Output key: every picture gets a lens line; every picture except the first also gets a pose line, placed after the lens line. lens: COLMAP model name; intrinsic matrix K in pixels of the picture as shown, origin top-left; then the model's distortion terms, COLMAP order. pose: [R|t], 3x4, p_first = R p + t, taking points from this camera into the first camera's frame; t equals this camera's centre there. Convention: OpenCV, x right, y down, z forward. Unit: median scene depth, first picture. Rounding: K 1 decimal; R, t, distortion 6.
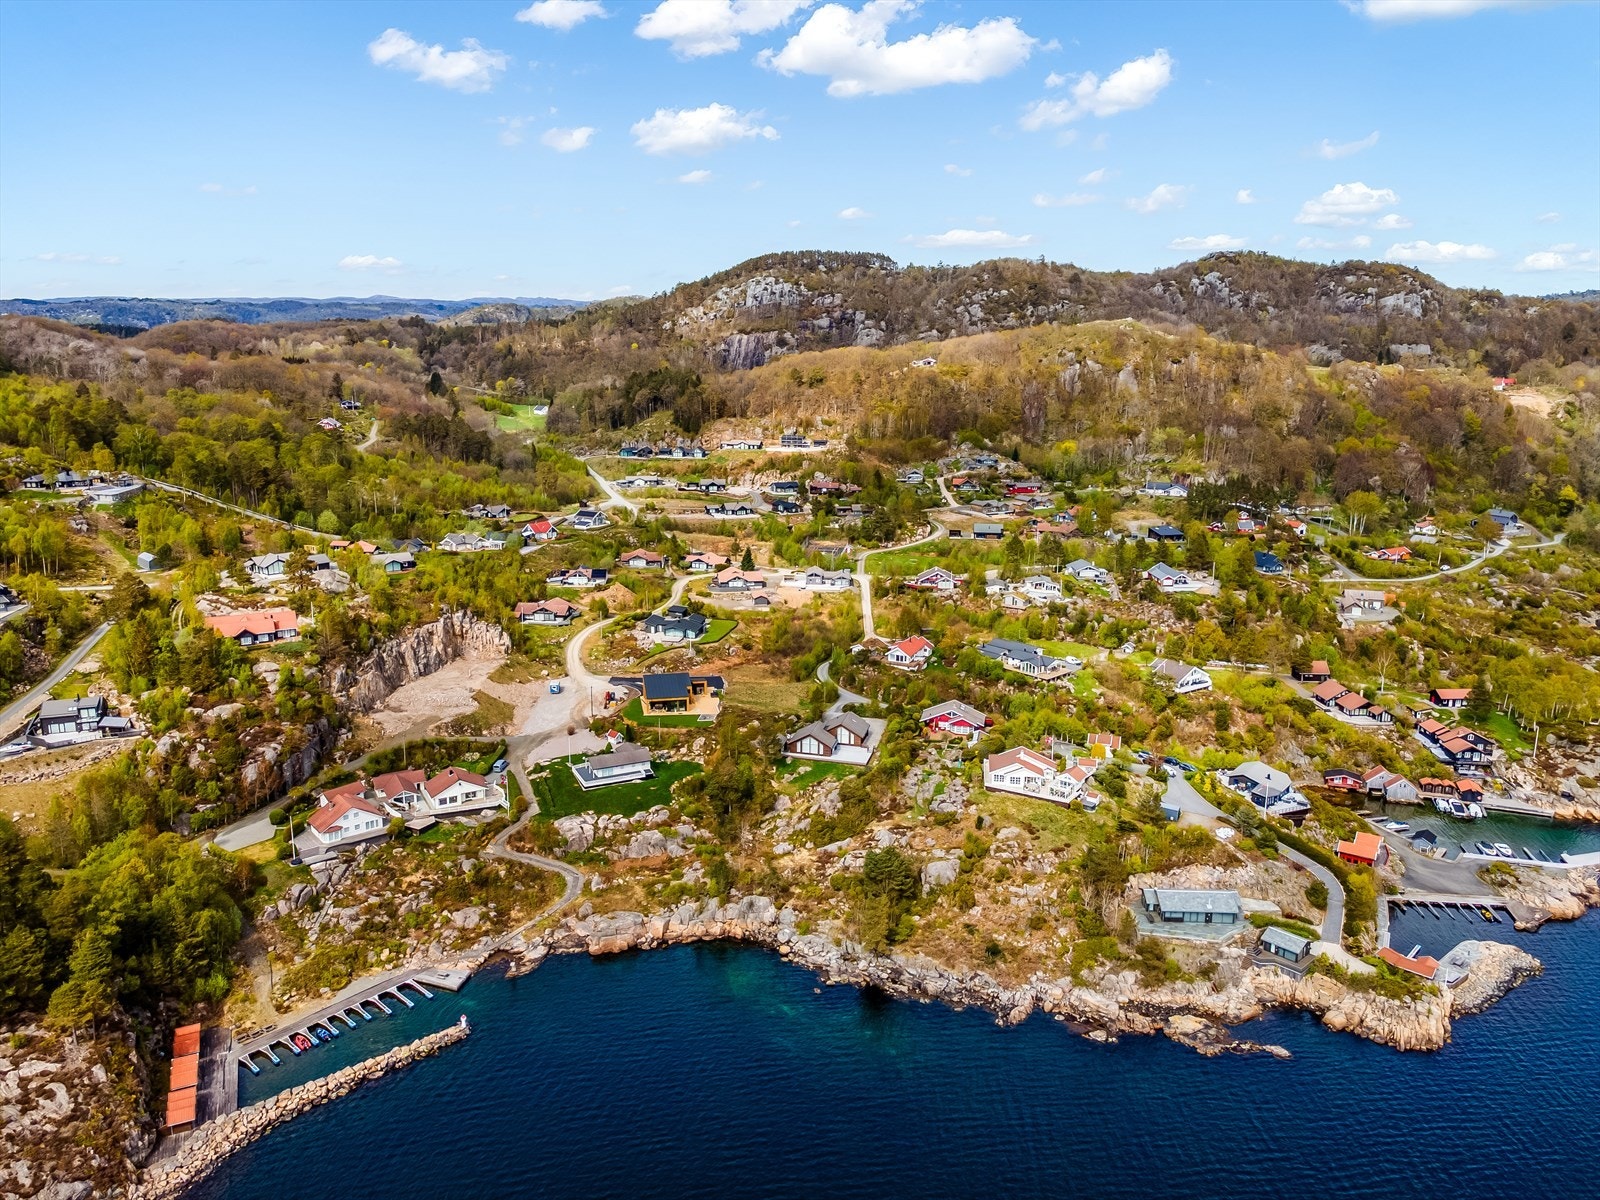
lens RADIAL K [[1150.8, 0, 791.3], [0, 1150.8, 611.1], [0, 0, 1]] dist [0.011039, 0.055624]
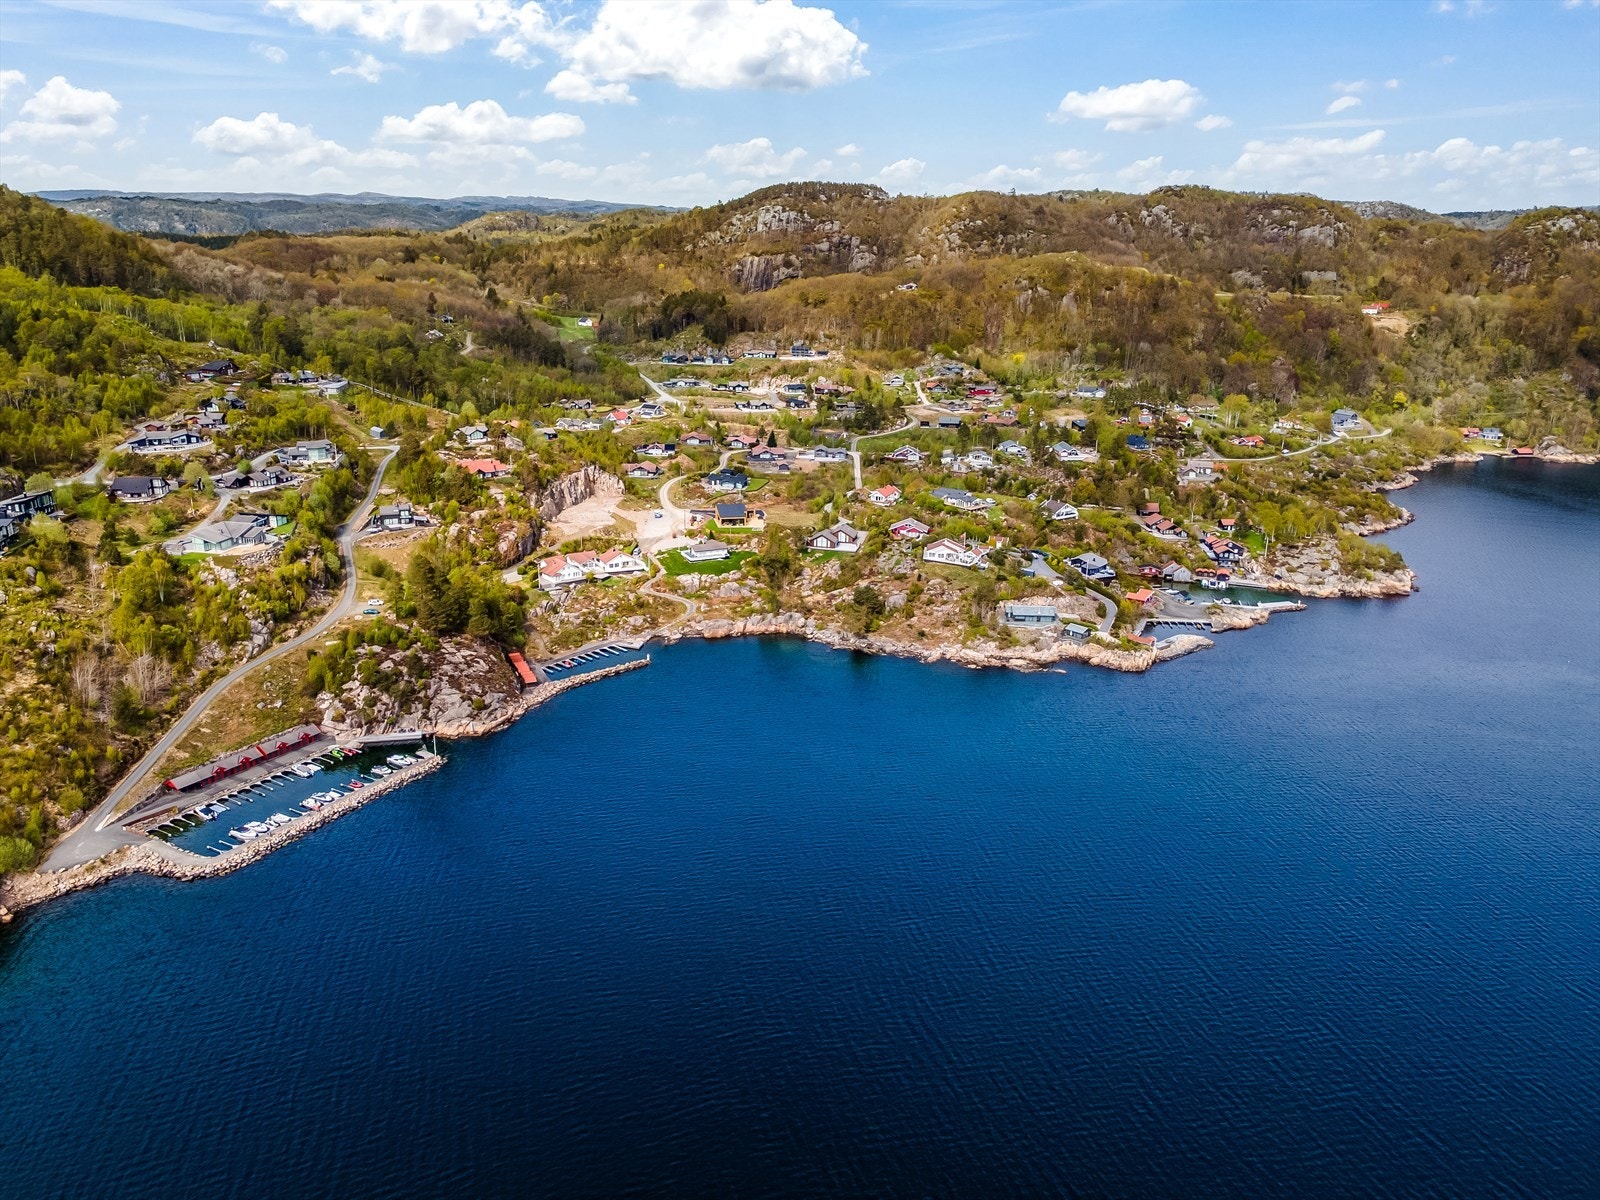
lens RADIAL K [[1157.0, 0, 800.0], [0, 1157.0, 600.0], [0, 0, 1]] dist [0.035345, -0.001708]
pose [[0.999889, 0.004903, 0.014098, -0.027194], [-0.005858, 0.997631, 0.068550, 0.060959], [-0.013728, -0.068624, 0.997548, -0.474542]]
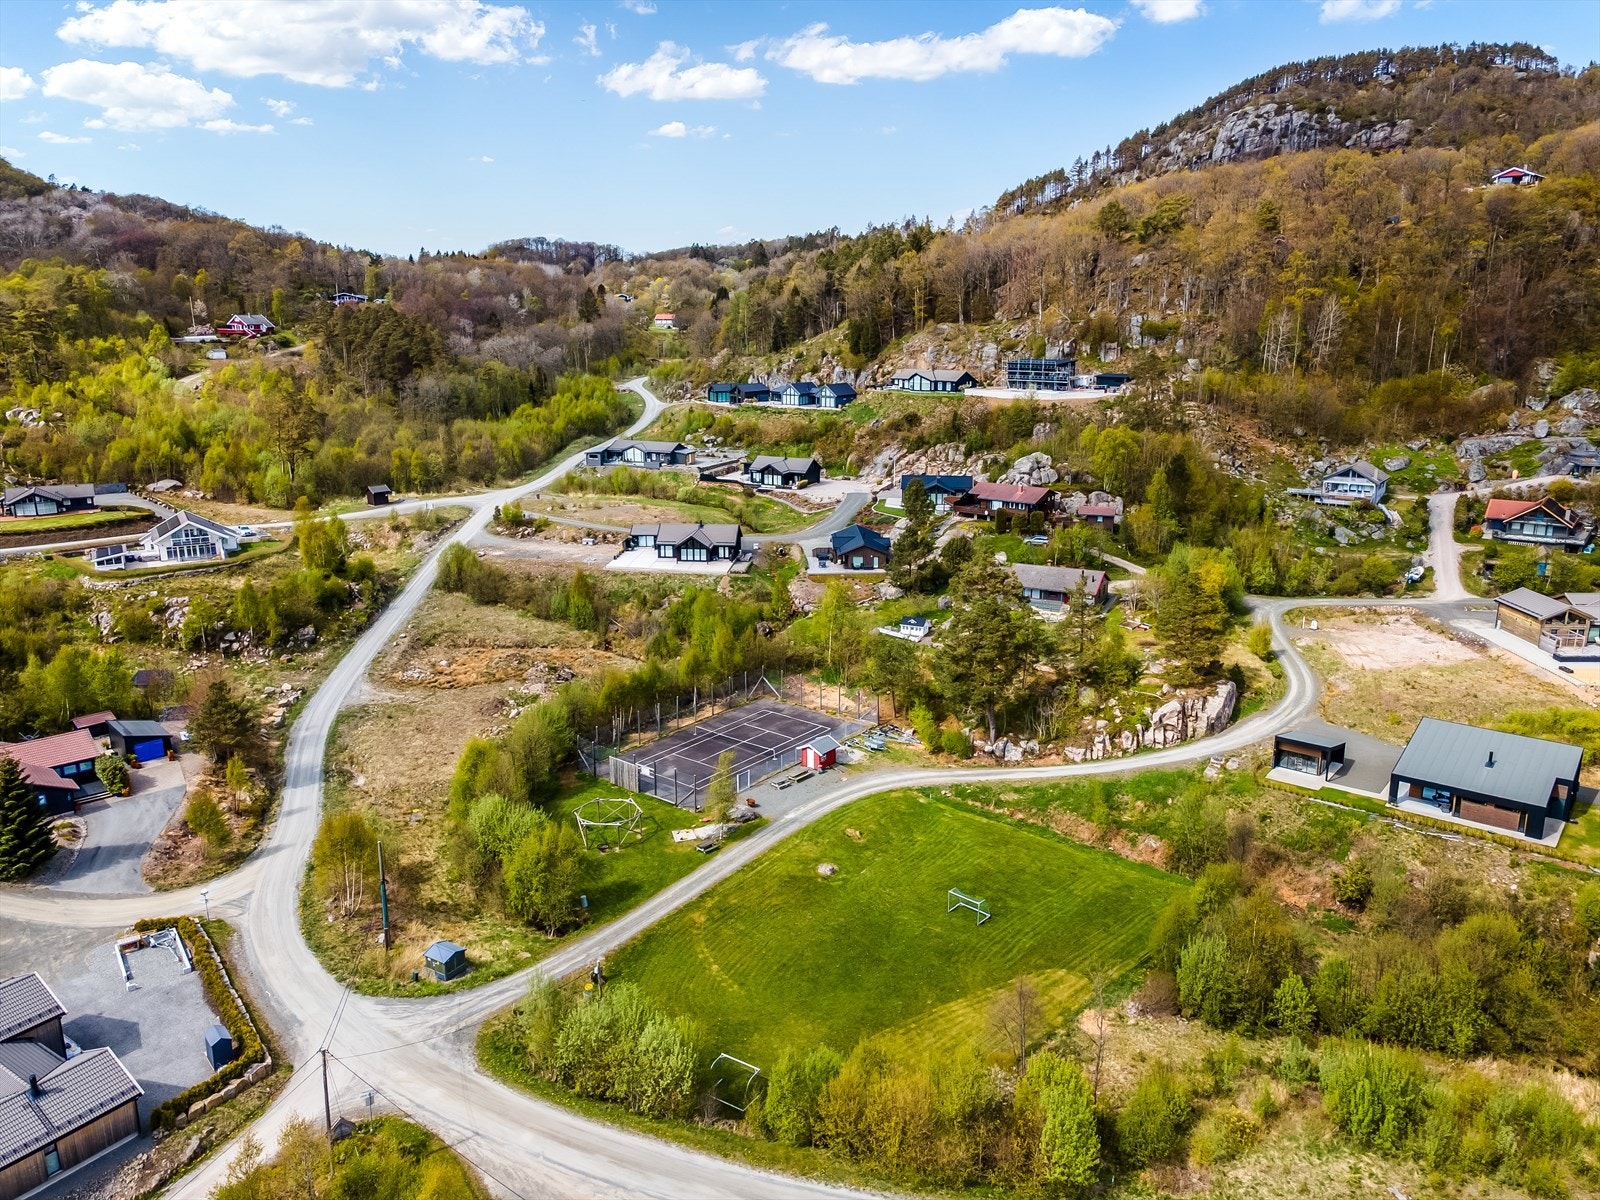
lens RADIAL K [[1150.8, 0, 791.3], [0, 1150.8, 611.1], [0, 0, 1]] dist [0.011039, 0.055624]
pose [[0.862514, 0.122591, -0.490959, 0.220836], [-0.113647, 0.992355, 0.048133, -0.128923], [0.493106, 0.014280, 0.869852, 1.037536]]
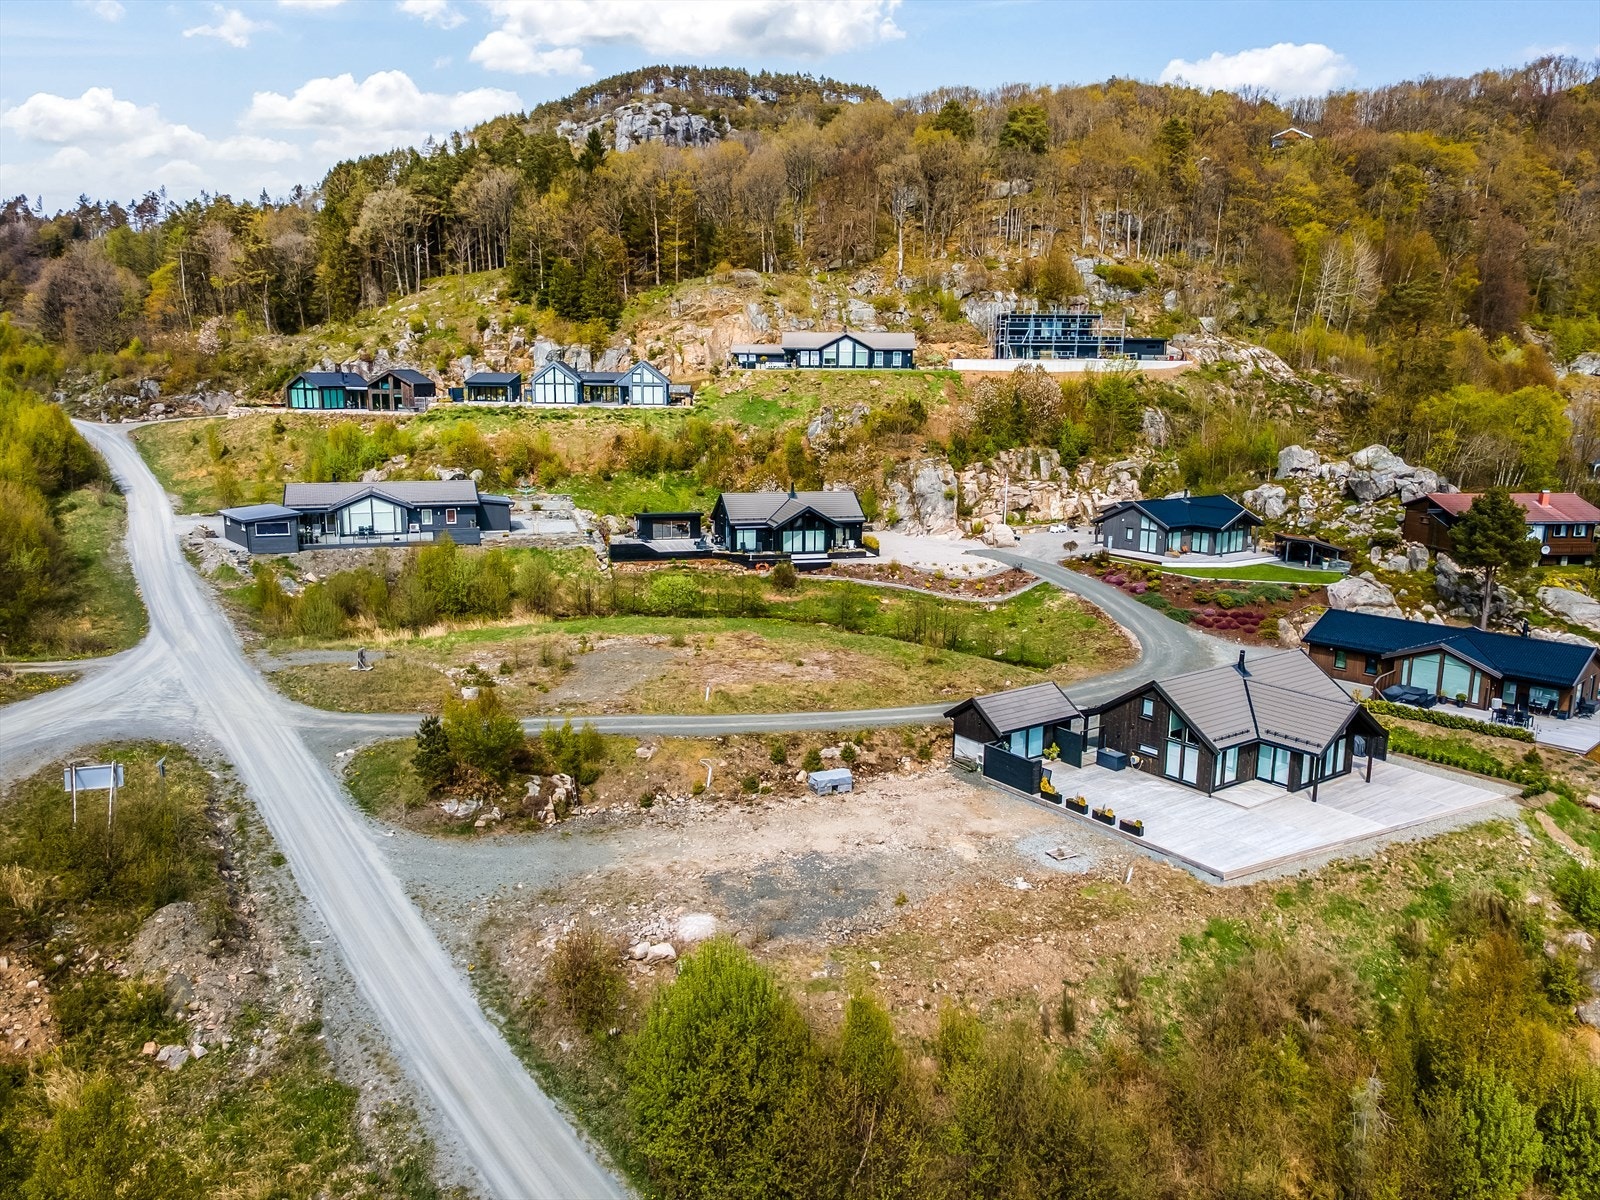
lens RADIAL K [[1150.8, 0, 791.3], [0, 1150.8, 611.1], [0, 0, 1]] dist [0.011039, 0.055624]
pose [[0.981047, -0.034429, 0.190689, -0.165354], [0.040863, 0.998717, -0.029911, -0.143529], [-0.189414, 0.037137, 0.981195, 1.305421]]
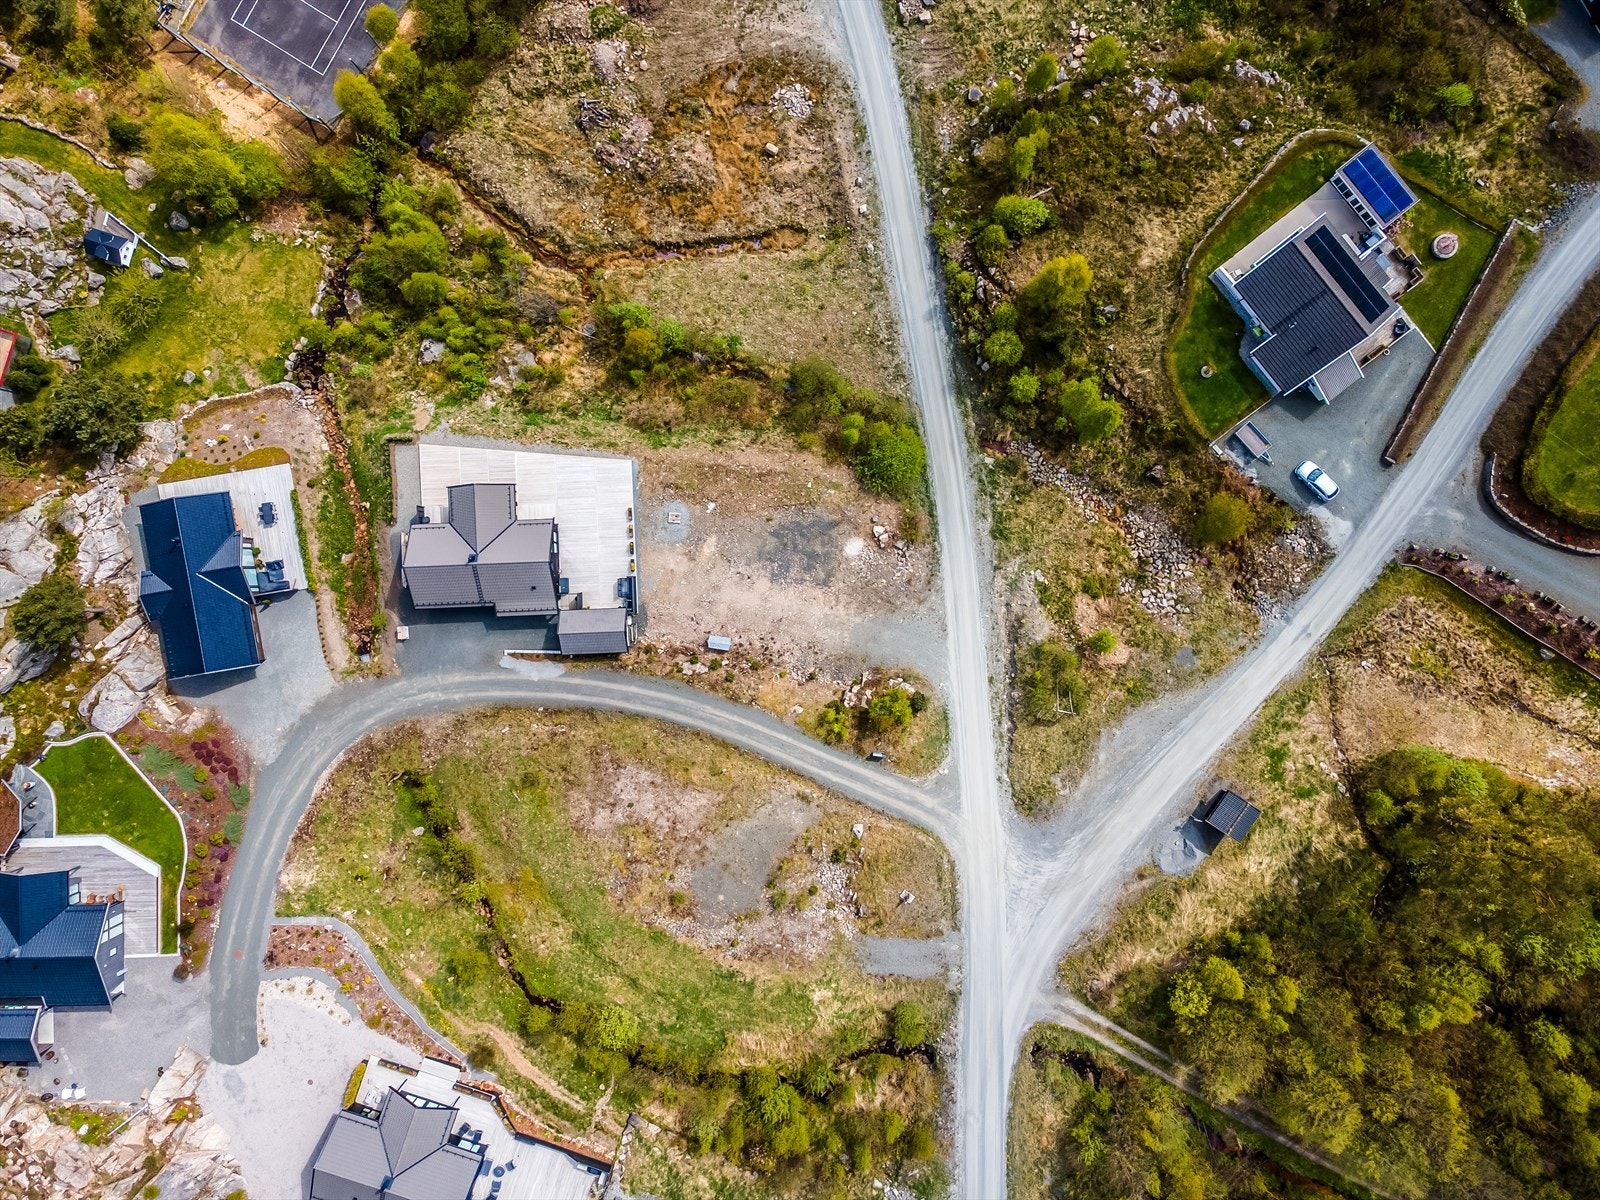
lens RADIAL K [[1157.0, 0, 800.0], [0, 1157.0, 600.0], [0, 0, 1]] dist [0.035345, -0.001708]
pose [[-0.927377, -0.374100, 0.004502, -0.147974], [0.096324, -0.227121, 0.969091, -0.389542], [-0.361515, 0.899147, 0.246661, 1.367002]]
